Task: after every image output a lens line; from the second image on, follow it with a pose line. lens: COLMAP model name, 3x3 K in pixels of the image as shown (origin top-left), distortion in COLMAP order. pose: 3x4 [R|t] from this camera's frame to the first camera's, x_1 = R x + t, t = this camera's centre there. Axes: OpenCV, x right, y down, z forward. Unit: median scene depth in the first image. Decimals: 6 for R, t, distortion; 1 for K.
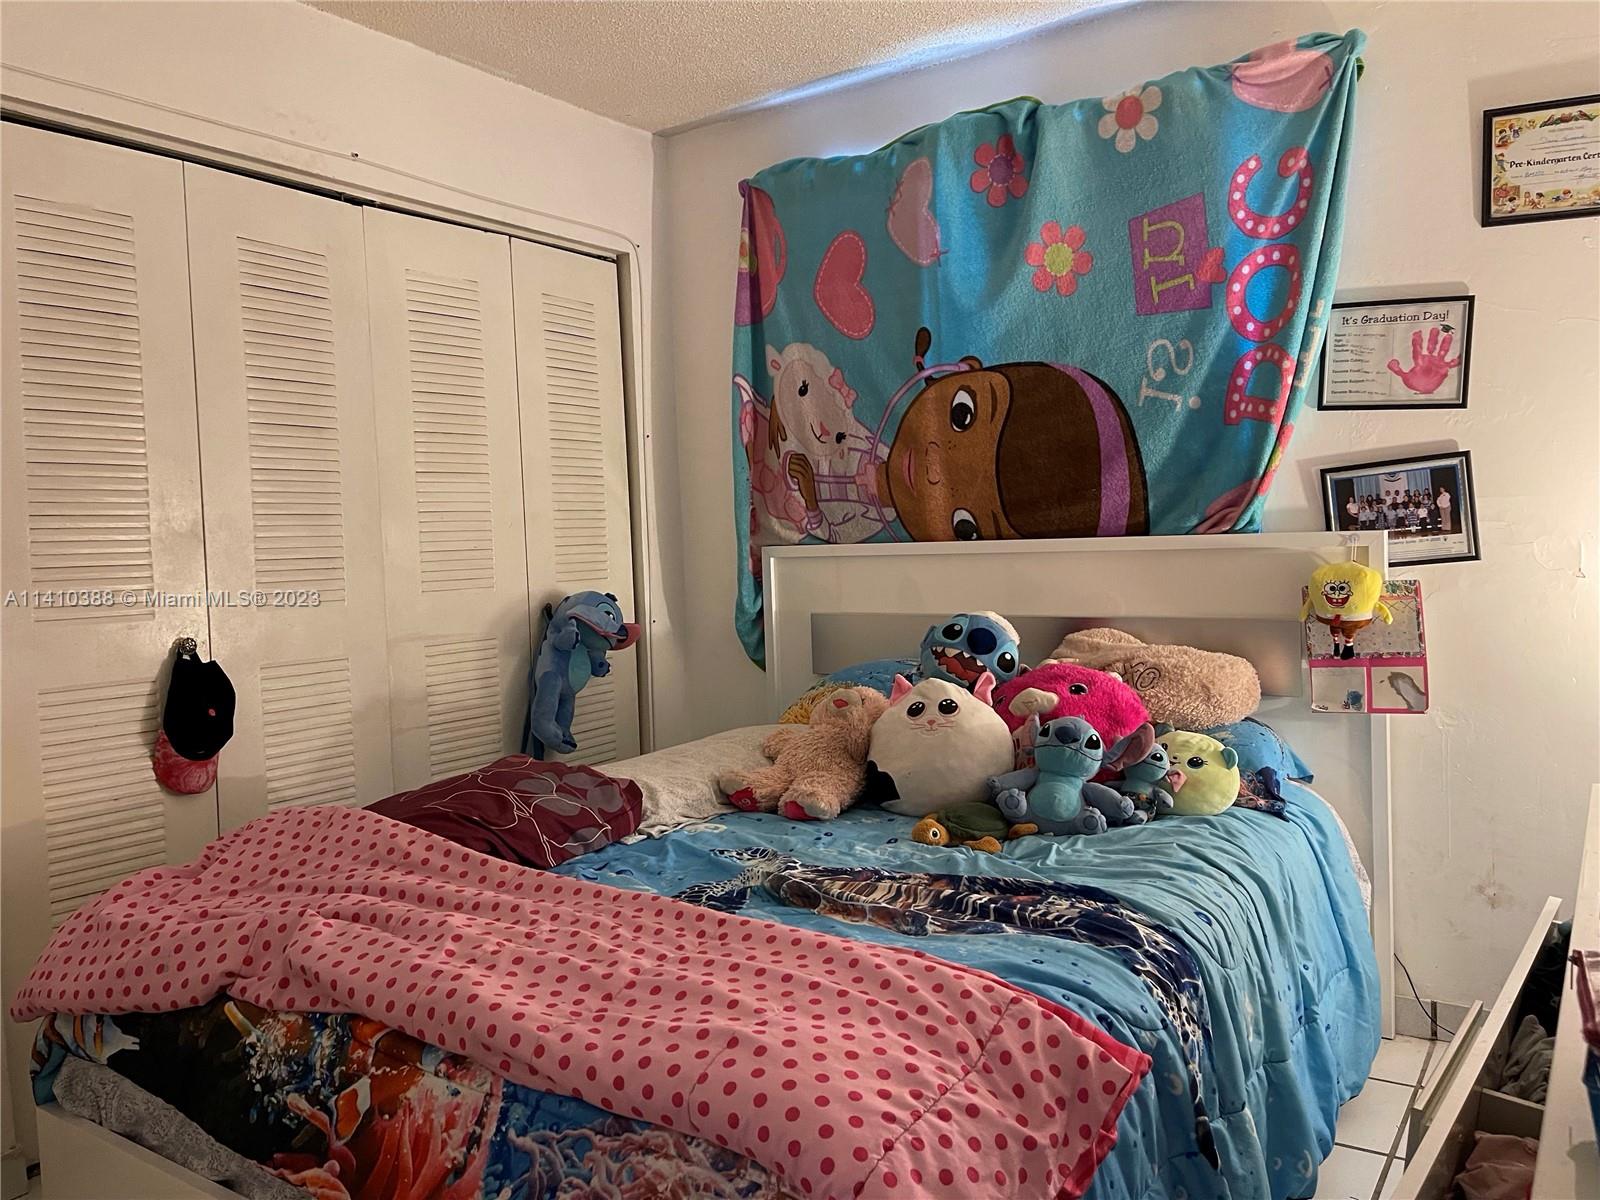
lens RADIAL K [[1225.6, 0, 802.3], [0, 1225.6, 601.1], [0, 0, 1]] dist [-0.005997, -0.009689]
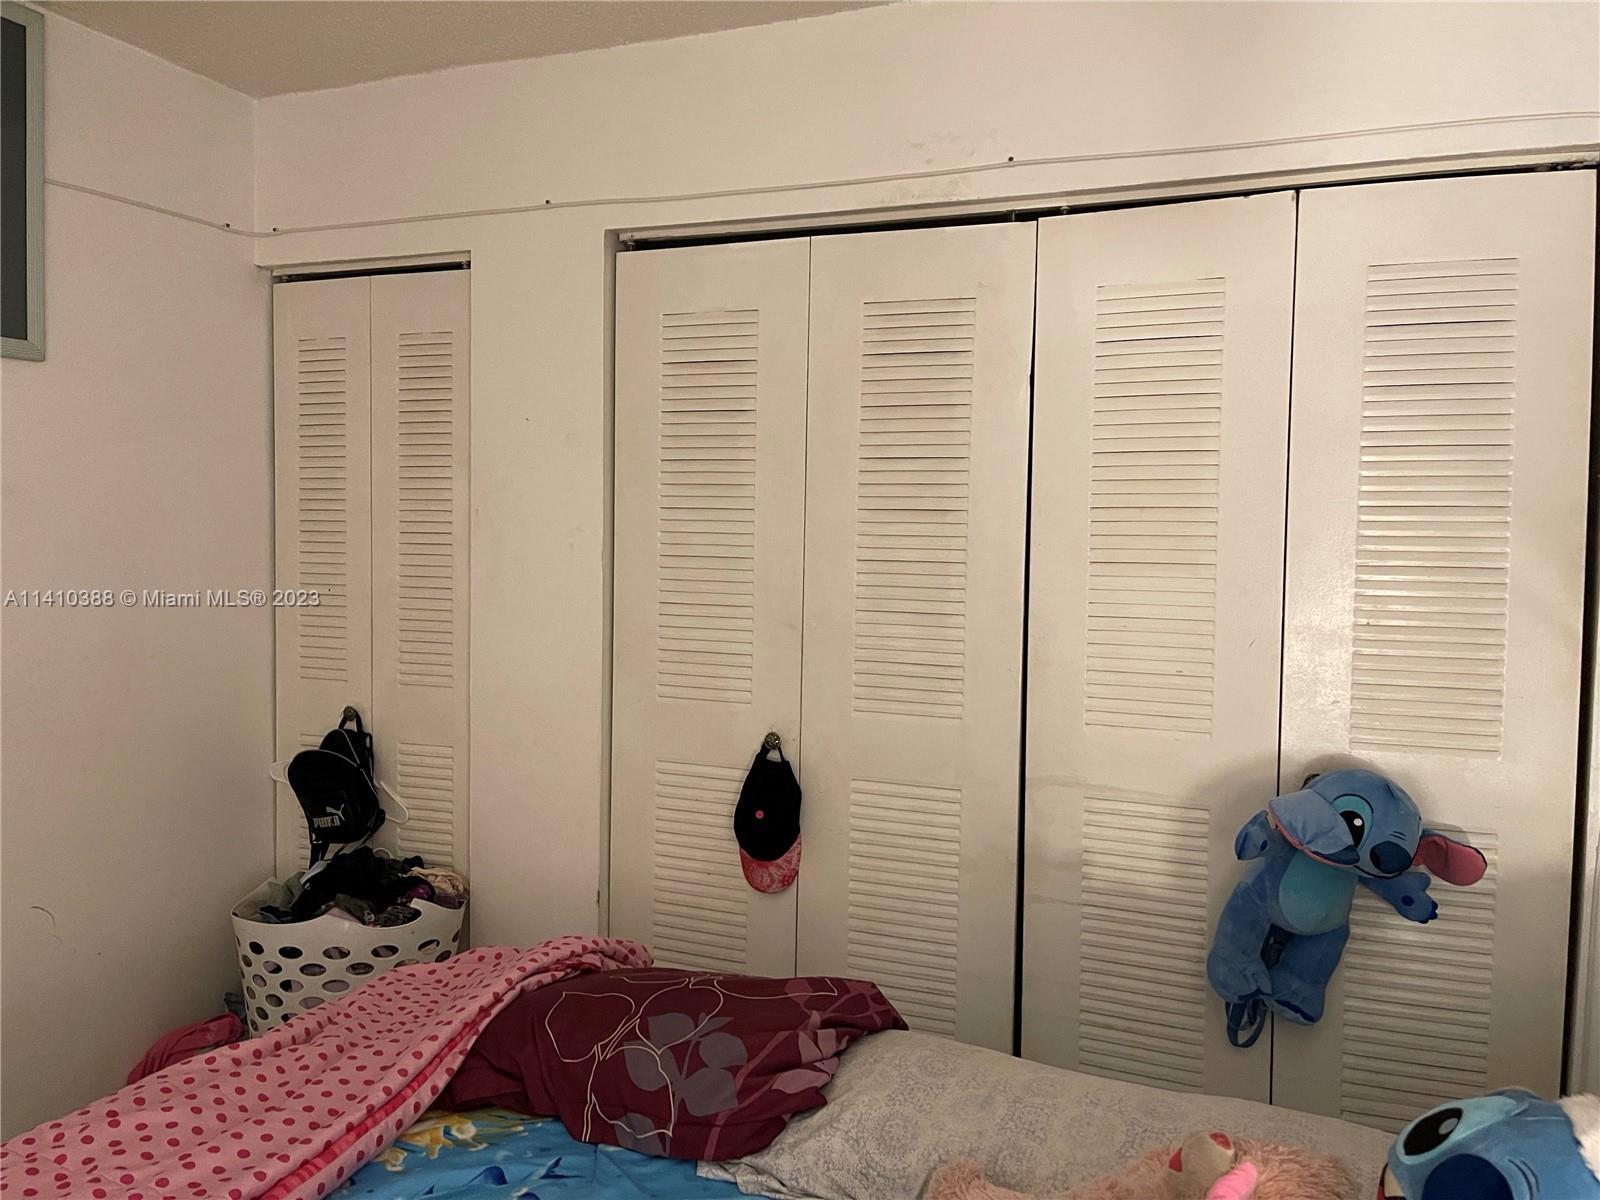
lens RADIAL K [[1225.6, 0, 801.6], [0, 1225.6, 596.8], [0, 0, 1]] dist [-0.005997, -0.009689]
pose [[0.199731, 0.085804, -0.976087, 0.413486], [-0.071663, 0.994770, 0.072782, -0.139963], [0.977227, 0.055412, 0.204835, 0.757216]]
